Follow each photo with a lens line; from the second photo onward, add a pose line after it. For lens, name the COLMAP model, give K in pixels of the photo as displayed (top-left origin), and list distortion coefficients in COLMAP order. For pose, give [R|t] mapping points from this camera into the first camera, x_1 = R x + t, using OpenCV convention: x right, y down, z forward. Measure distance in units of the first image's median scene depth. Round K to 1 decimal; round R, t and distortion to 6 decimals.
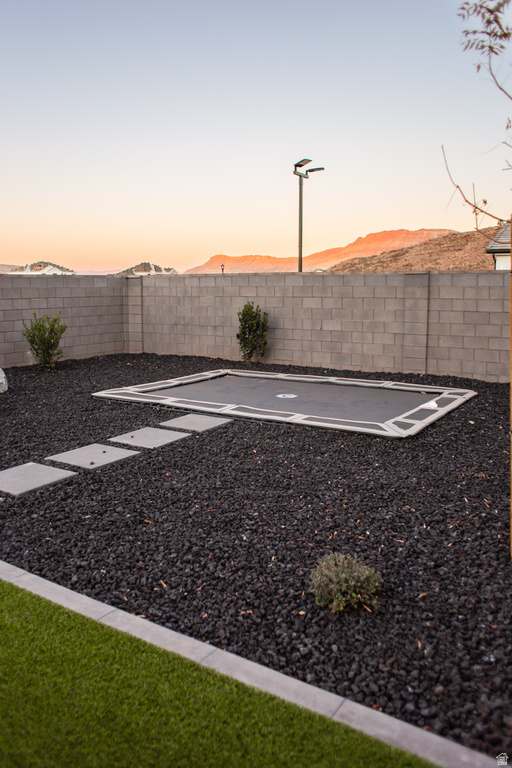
lens RADIAL K [[575.3, 0, 304.9], [0, 575.3, 381.5], [0, 0, 1]] dist [-0.038538, 0.003532]
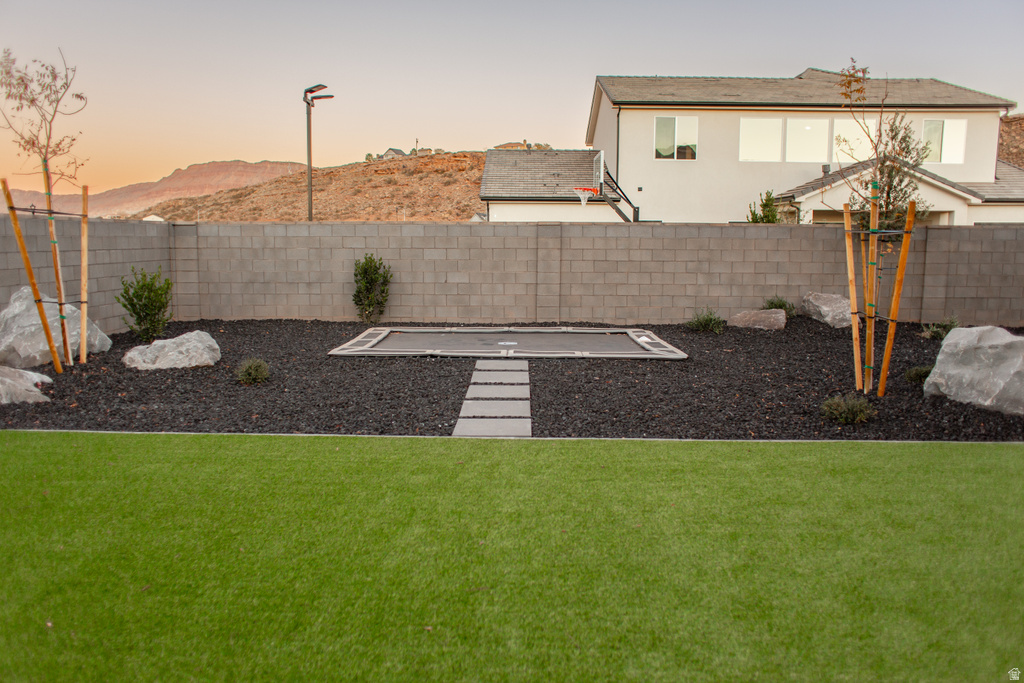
lens RADIAL K [[767.0, 0, 509.4], [0, 767.0, 358.6], [0, 0, 1]] dist [-0.038538, 0.003532]
pose [[0.871490, -0.071831, 0.485125, -0.447368], [0.075875, 0.997053, 0.011327, 0.025065], [-0.484509, 0.026937, 0.874372, -0.130289]]
